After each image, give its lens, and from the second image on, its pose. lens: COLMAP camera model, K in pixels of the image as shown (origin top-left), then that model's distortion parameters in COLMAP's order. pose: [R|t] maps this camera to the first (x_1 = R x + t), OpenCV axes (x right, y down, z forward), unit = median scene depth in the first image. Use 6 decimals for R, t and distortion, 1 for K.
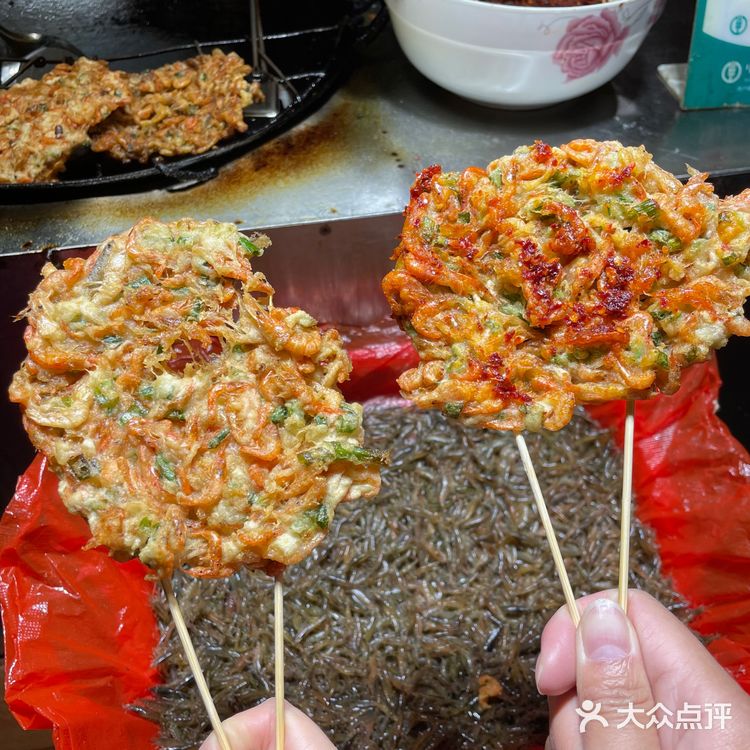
lens RADIAL K [[817.3, 0, 378.5], [0, 817.3, 377.3], [0, 0, 1]] dist [-0.014360, 0.000000]
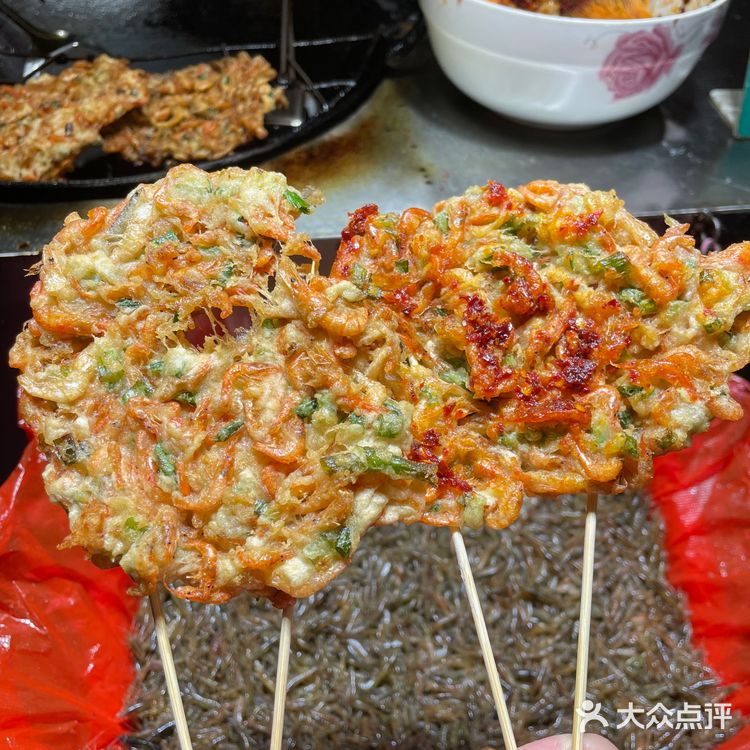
lens RADIAL K [[817.3, 0, 378.6], [0, 817.3, 373.8], [0, 0, 1]] dist [-0.014360, 0.000000]
pose [[0.979520, 0.075875, -0.186503, 0.094154], [-0.081155, 0.996484, -0.020827, 0.023906], [0.184267, 0.035536, 0.982234, 0.227857]]
